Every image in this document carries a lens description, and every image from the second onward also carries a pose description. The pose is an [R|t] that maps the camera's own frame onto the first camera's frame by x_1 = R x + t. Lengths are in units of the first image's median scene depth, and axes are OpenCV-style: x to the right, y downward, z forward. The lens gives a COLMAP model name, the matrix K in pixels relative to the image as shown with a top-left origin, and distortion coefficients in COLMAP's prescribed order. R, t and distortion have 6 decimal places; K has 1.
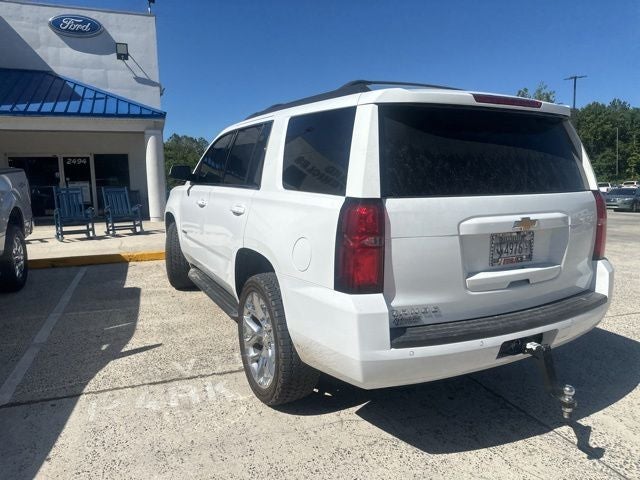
lens RADIAL K [[453.2, 0, 318.9], [0, 453.2, 234.7], [0, 0, 1]] dist [0.002820, -0.006395]
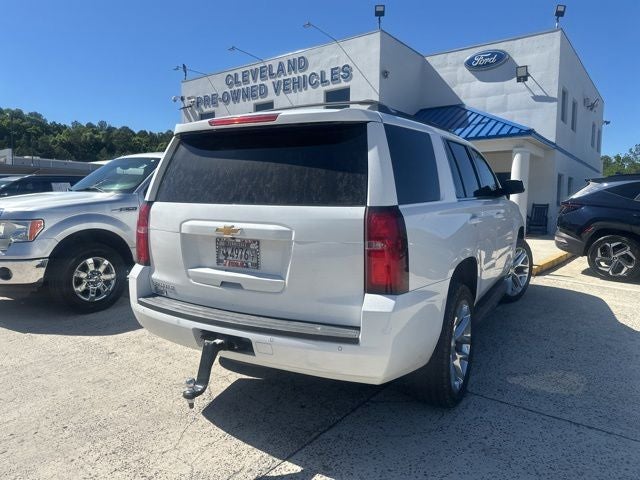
lens RADIAL K [[449.0, 0, 323.0], [0, 449.0, 232.4], [0, 0, 1]] dist [0.035590, -0.041681]
pose [[0.533175, 0.083089, -0.841915, 1.220028], [-0.120763, 0.992449, 0.021468, -0.057585], [0.837341, 0.090226, 0.539184, 0.493945]]
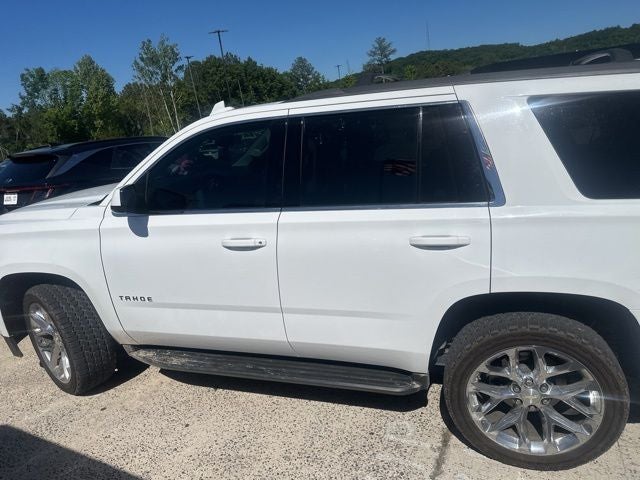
lens RADIAL K [[451.1, 0, 320.0], [0, 451.1, 240.0], [0, 0, 1]] dist [0.037529, -0.053413]
pose [[0.712713, -0.252004, 0.654625, -0.845311], [0.181370, 0.967707, 0.175064, -0.232724], [-0.677602, -0.006042, 0.735404, 0.720043]]
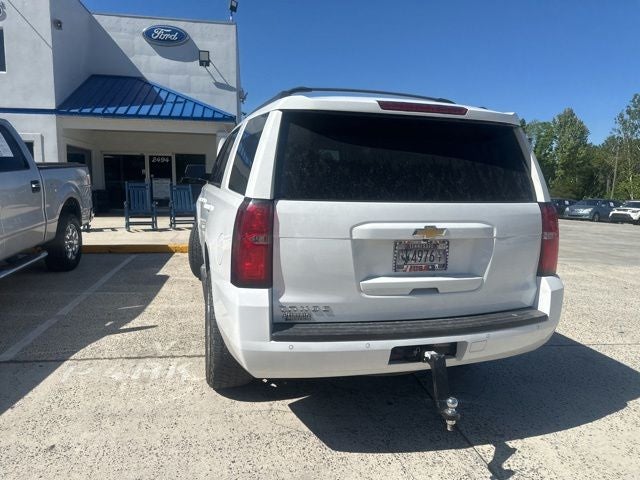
lens RADIAL K [[451.1, 0, 320.0], [0, 451.1, 240.0], [0, 0, 1]] dist [0.037529, -0.053413]
pose [[0.980488, 0.057900, -0.187859, 0.331526], [-0.057233, 0.998320, 0.008976, -0.001097], [0.188063, 0.001951, 0.982155, -0.017706]]
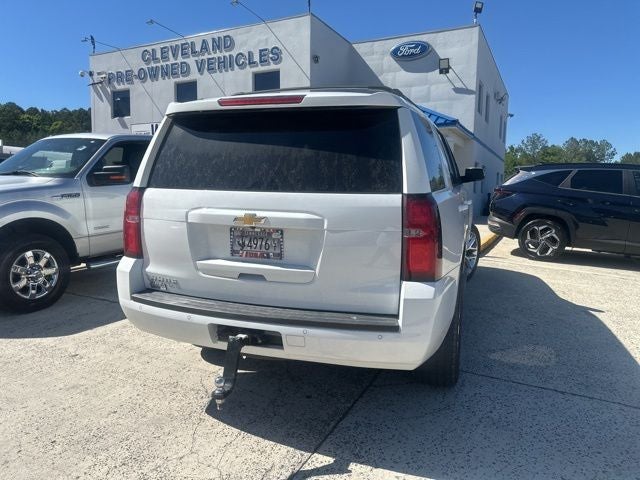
lens RADIAL K [[449.5, 0, 321.9], [0, 449.5, 234.6], [0, 0, 1]] dist [0.038892, -0.049094]
pose [[0.679469, 0.103457, -0.726374, 1.074176], [-0.113338, 0.992926, 0.035402, -0.036178], [0.724898, 0.058271, 0.686388, 0.341091]]
